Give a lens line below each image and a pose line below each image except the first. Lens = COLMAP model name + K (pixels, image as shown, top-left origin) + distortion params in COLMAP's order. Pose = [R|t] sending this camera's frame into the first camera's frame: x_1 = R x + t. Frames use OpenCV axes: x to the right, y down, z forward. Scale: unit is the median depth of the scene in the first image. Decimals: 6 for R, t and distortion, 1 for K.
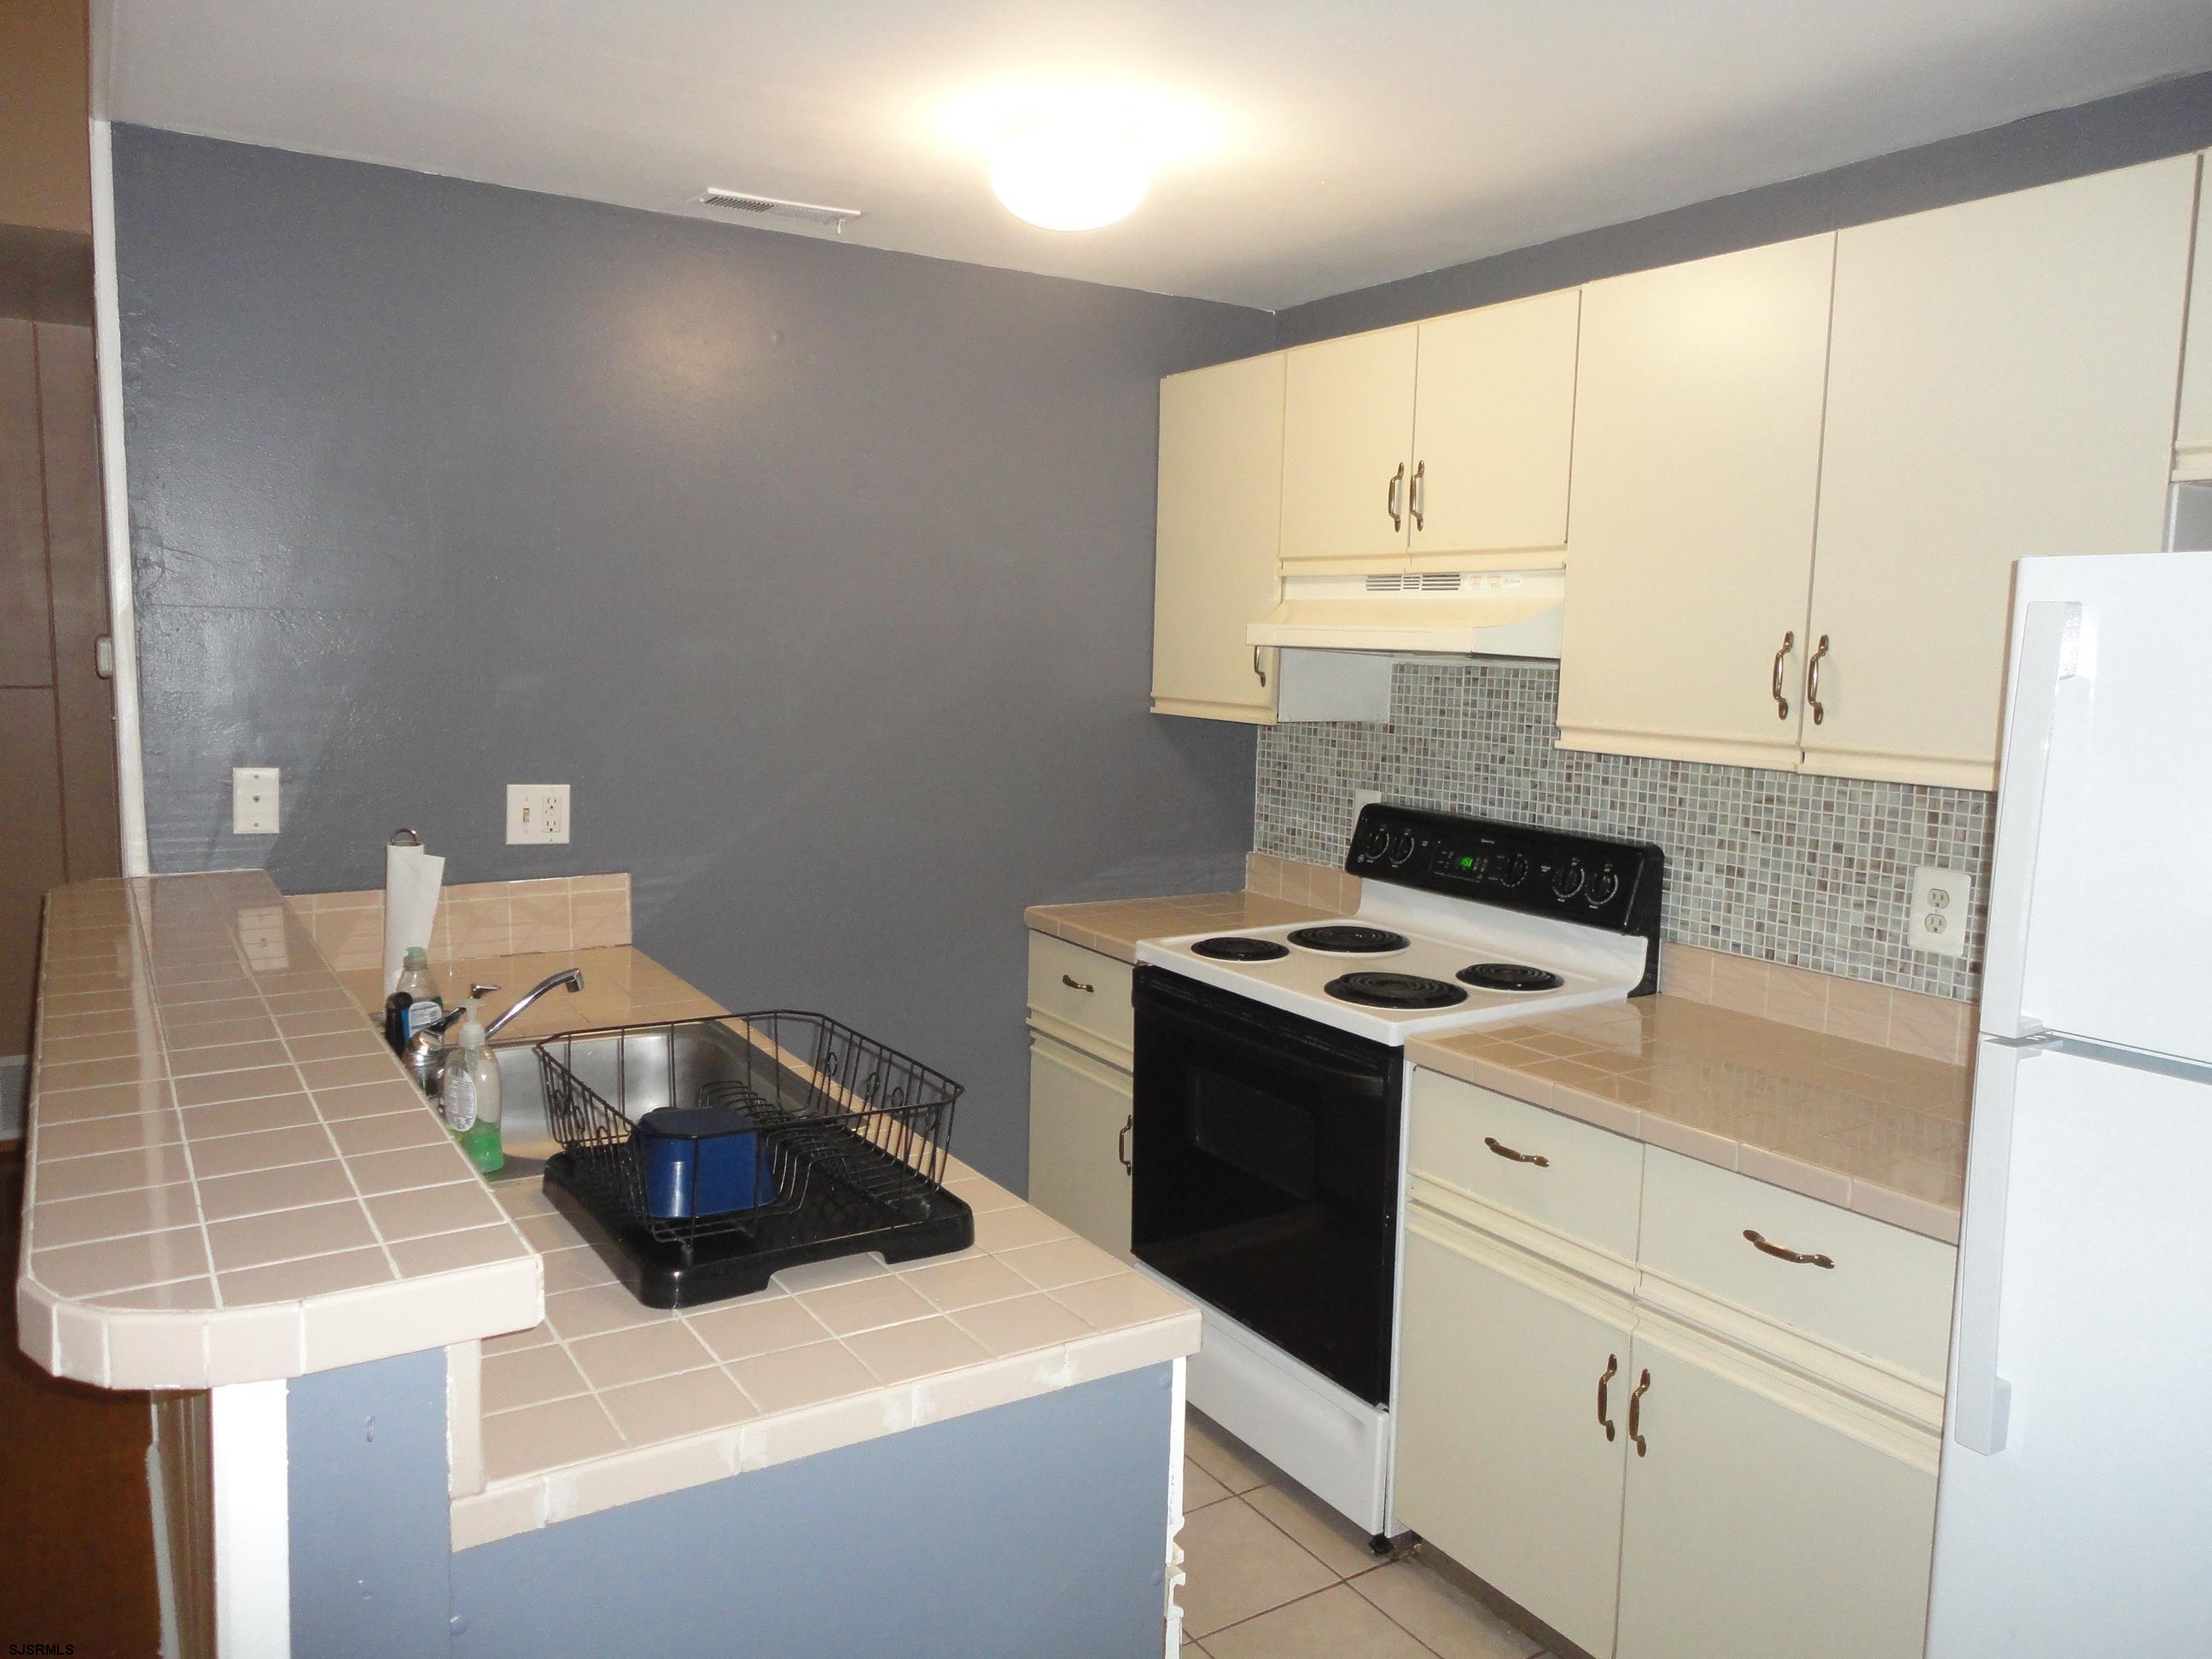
lens RADIAL K [[1584.1, 0, 1111.1], [0, 1584.1, 814.1], [0, 0, 1]] dist [-0.019405, 0.012341]
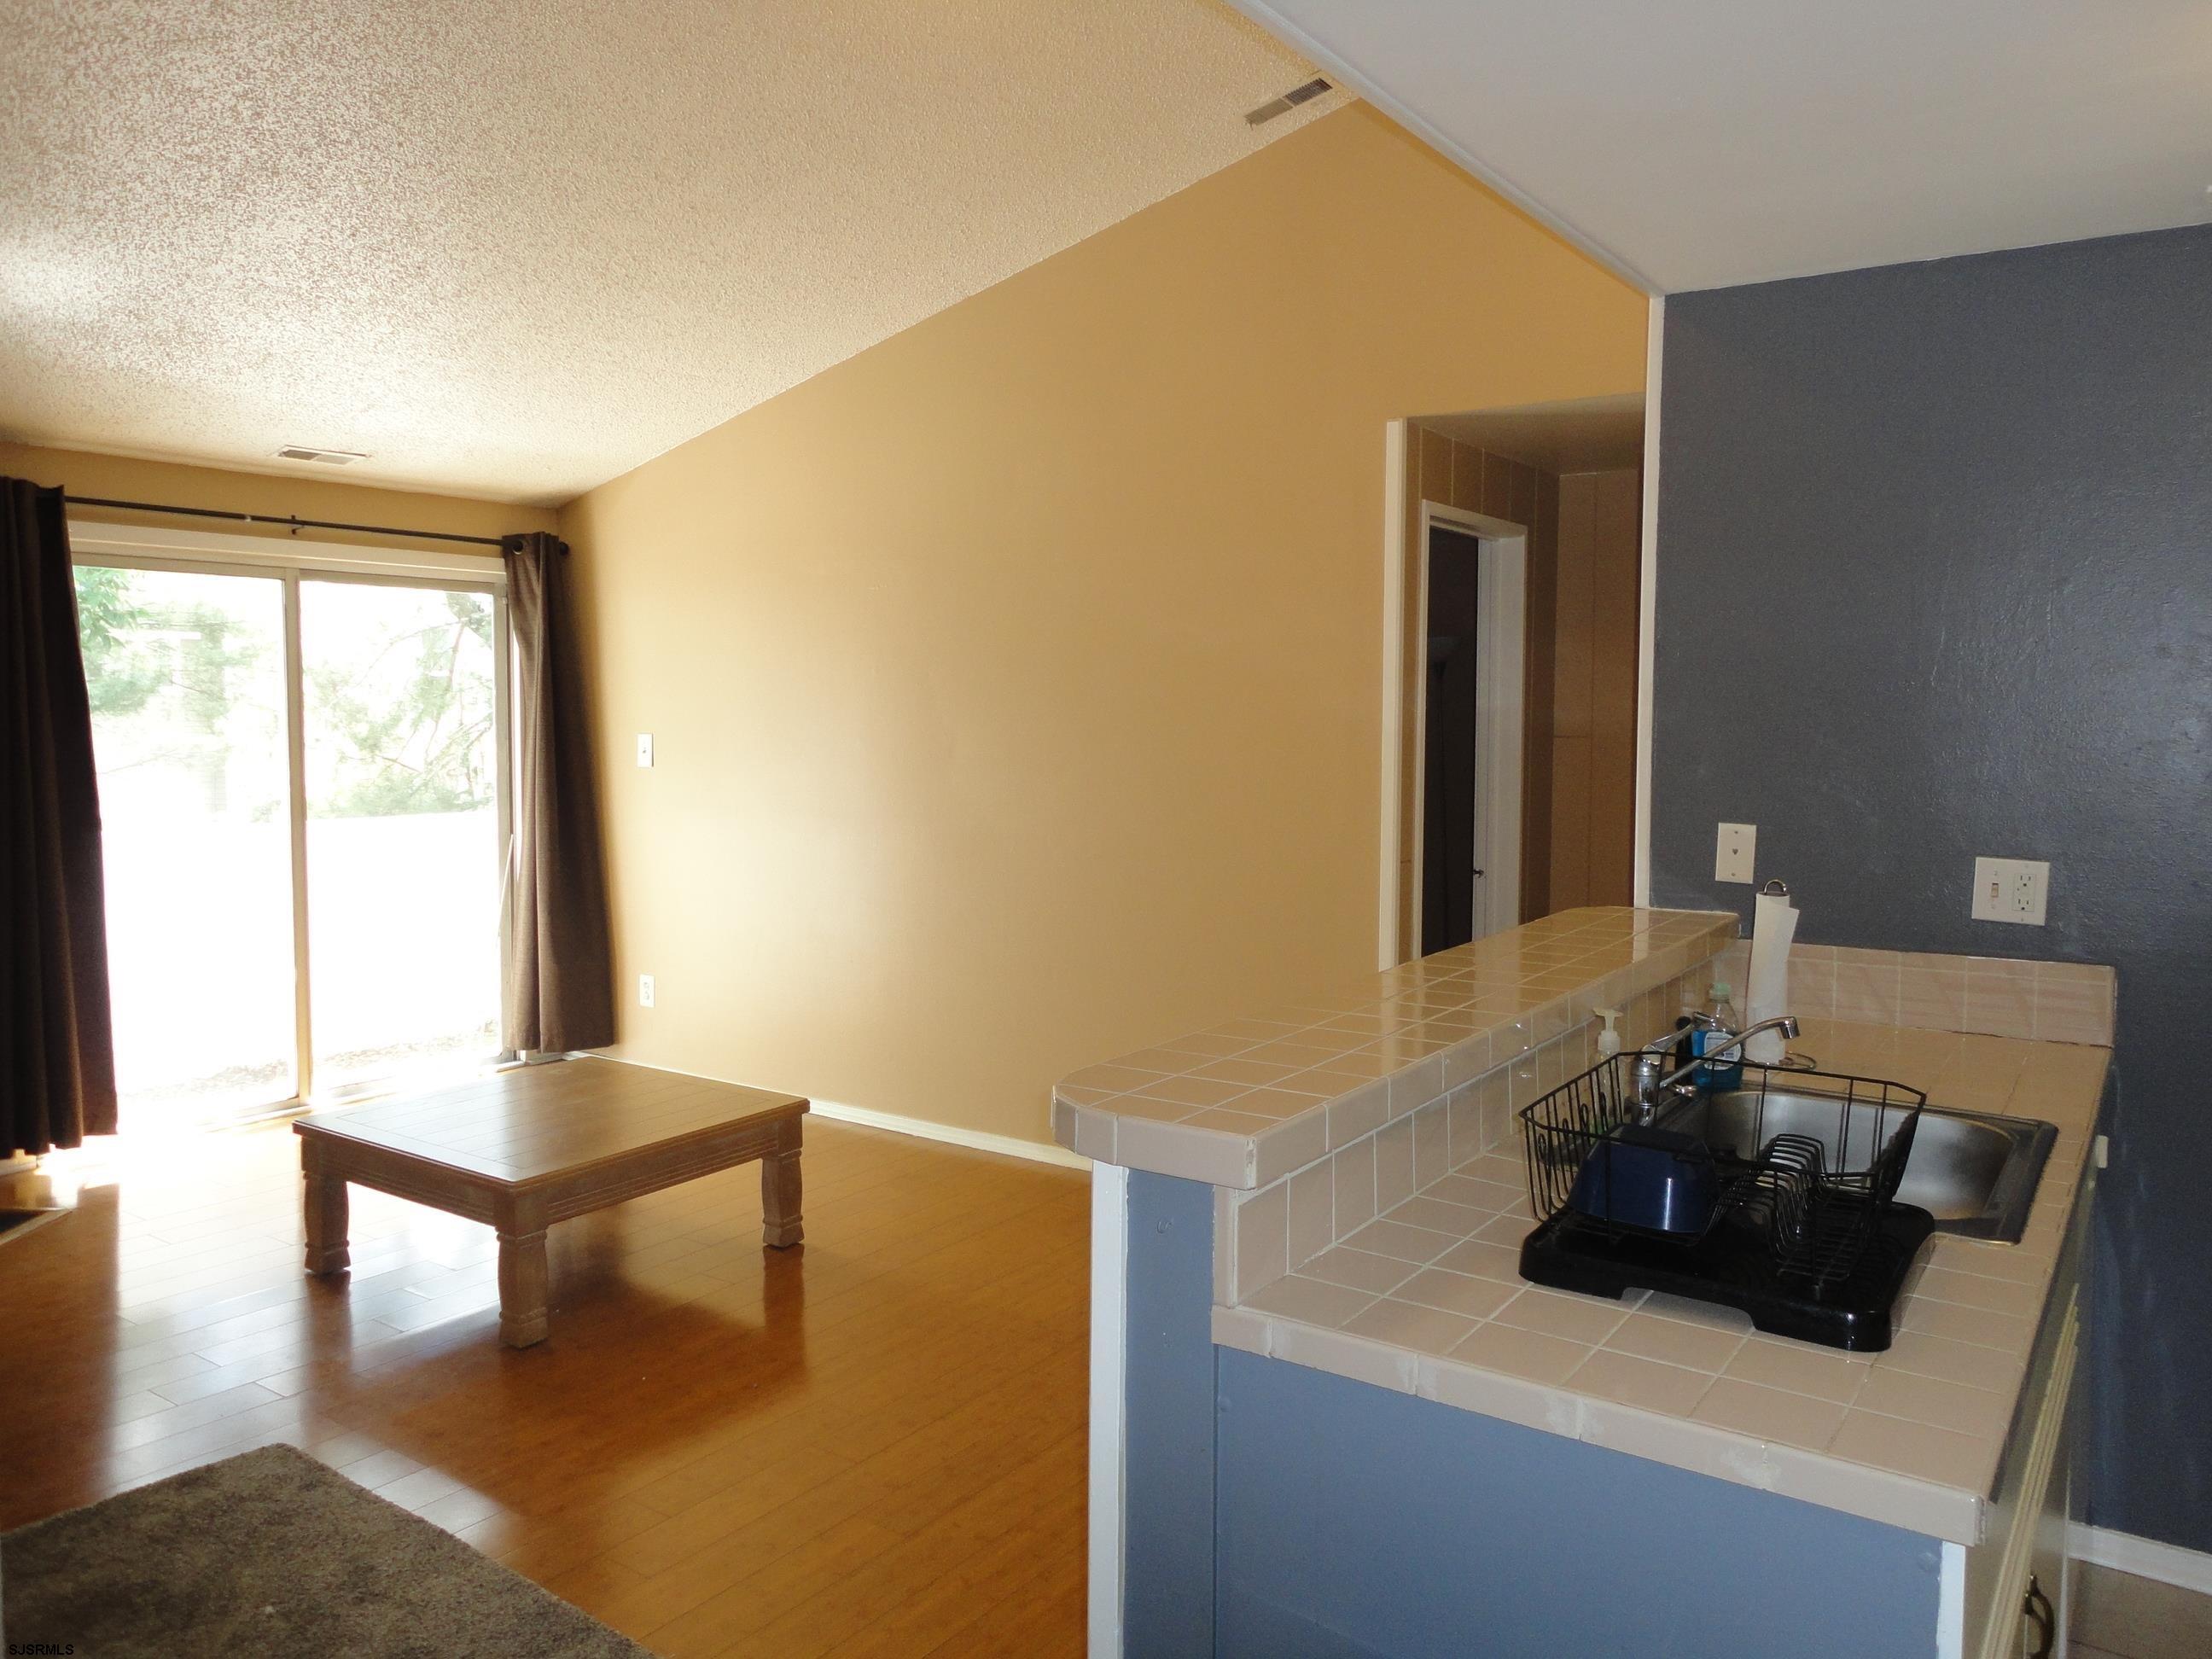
lens RADIAL K [[1584.1, 0, 1111.3], [0, 1584.1, 827.7], [0, 0, 1]] dist [-0.019405, 0.012341]
pose [[0.375334, 0.039800, -0.926035, 0.340551], [-0.096195, 0.995355, 0.003790, 0.011994], [0.921884, 0.087657, 0.377419, 0.154758]]
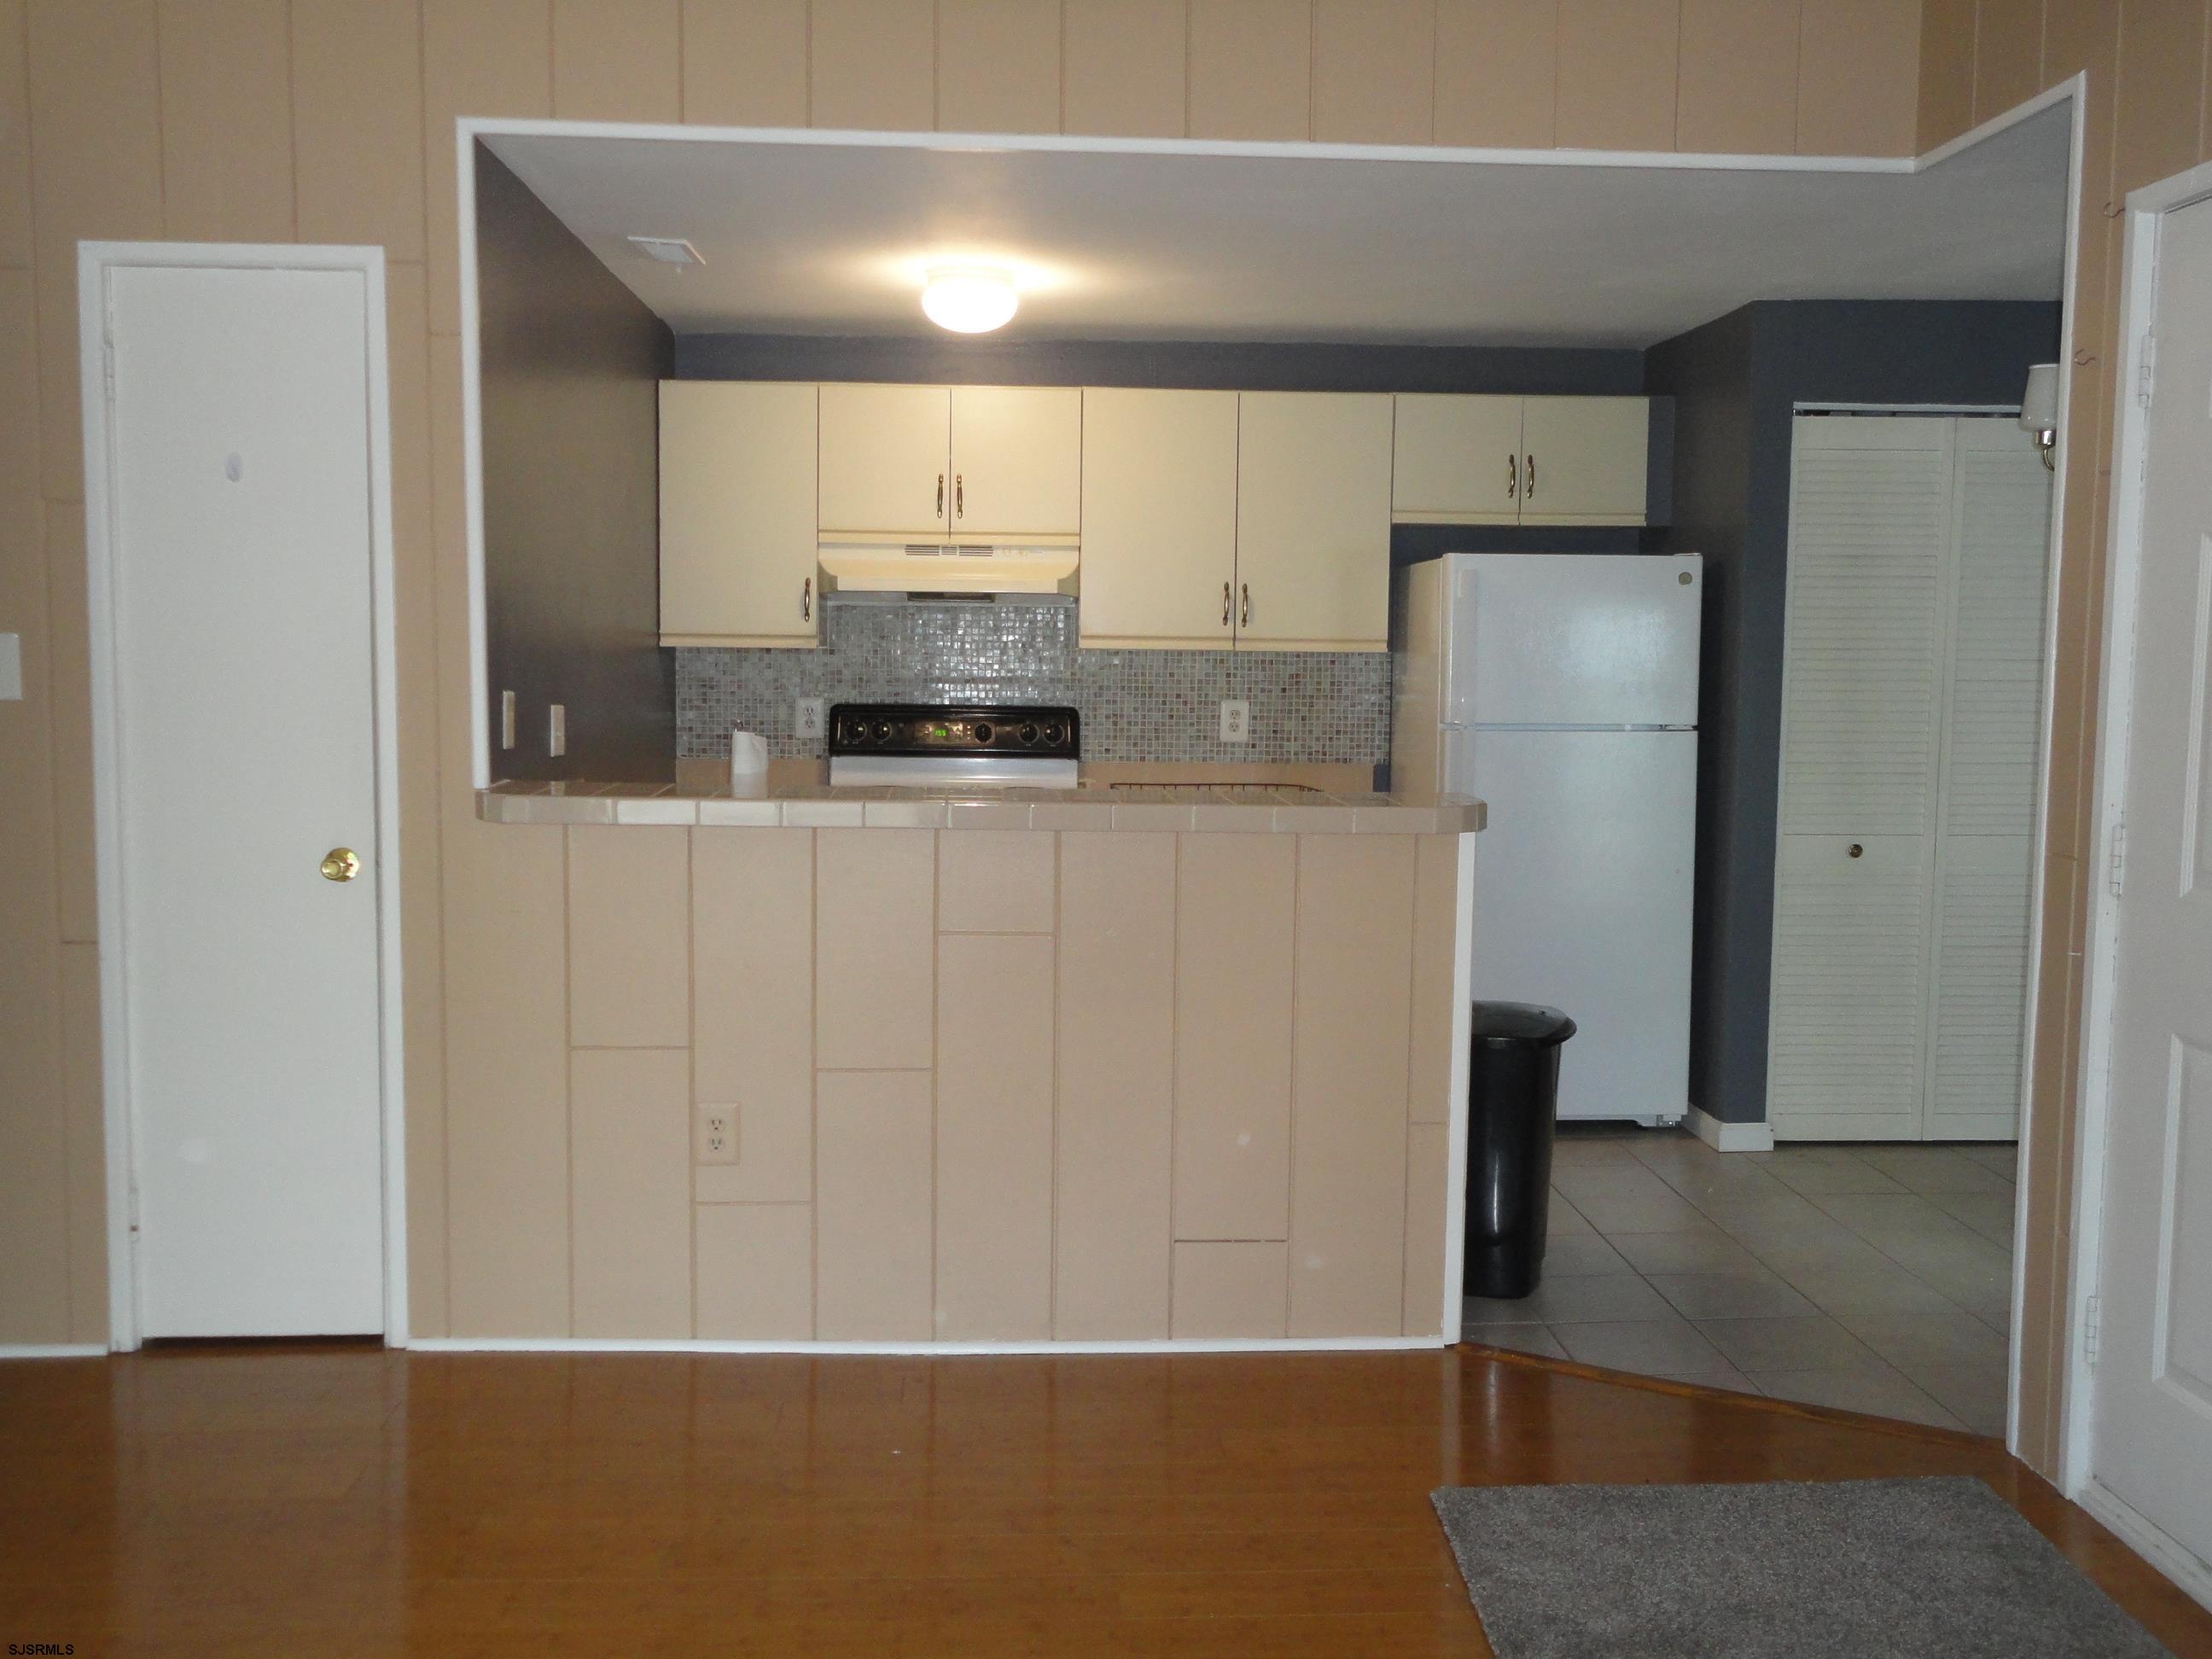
lens RADIAL K [[2022.7, 0, 1105.5], [0, 2022.7, 832.7], [0, 0, 1]] dist [0.021647, 0.000000]
pose [[0.489514, -0.096370, 0.866654, -1.702396], [0.098192, 0.993645, 0.055029, 0.041594], [-0.866449, 0.058161, 0.495866, -0.131567]]
